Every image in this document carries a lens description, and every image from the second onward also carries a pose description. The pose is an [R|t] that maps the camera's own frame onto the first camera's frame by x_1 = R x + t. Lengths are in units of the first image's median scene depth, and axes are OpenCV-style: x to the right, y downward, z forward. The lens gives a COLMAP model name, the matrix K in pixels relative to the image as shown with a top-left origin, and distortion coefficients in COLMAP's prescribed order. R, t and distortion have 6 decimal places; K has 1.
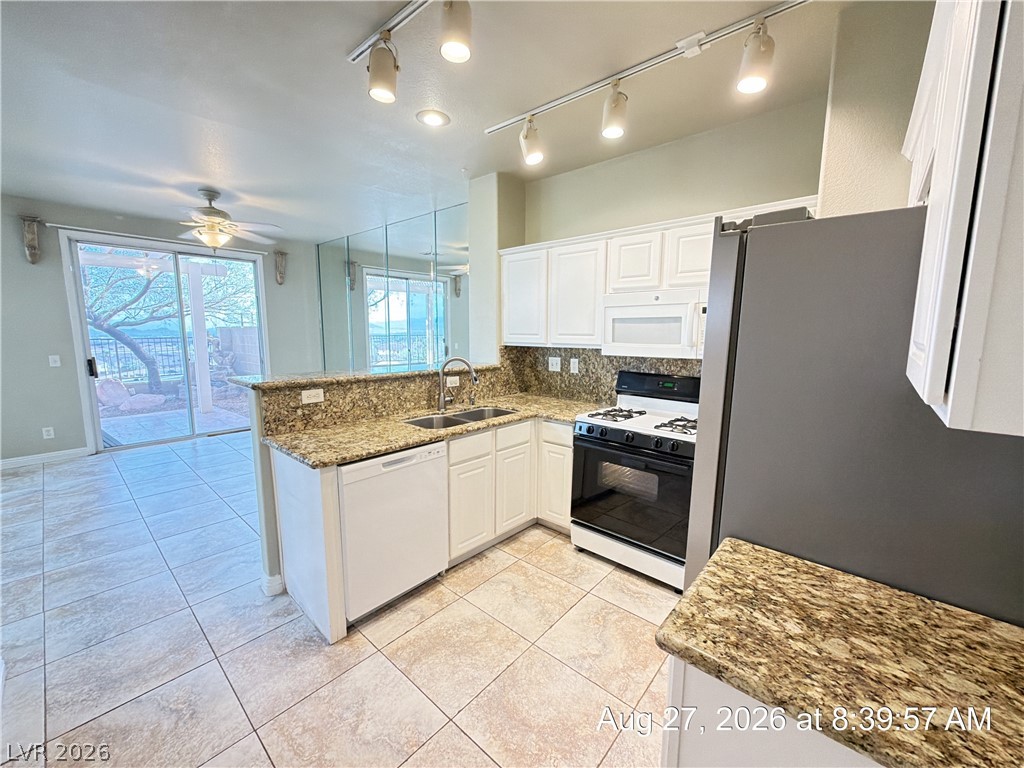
lens RADIAL K [[407.5, 0, 513.1], [0, 407.5, 383.6], [0, 0, 1]] dist [0.000282, 0.000367]
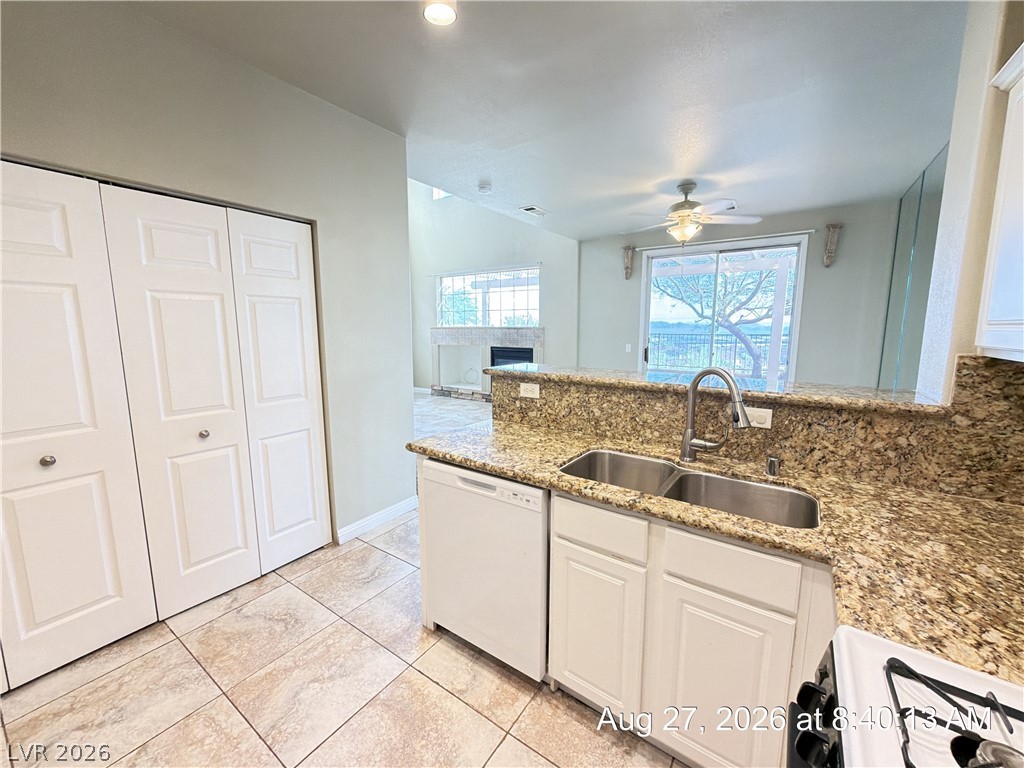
lens RADIAL K [[407.5, 0, 513.1], [0, 407.5, 383.6], [0, 0, 1]] dist [0.000282, 0.000367]
pose [[0.112792, 0.131675, -0.984855, 0.359785], [-0.130222, 0.984590, 0.116726, -0.075686], [0.985048, 0.115084, 0.128201, 0.718156]]
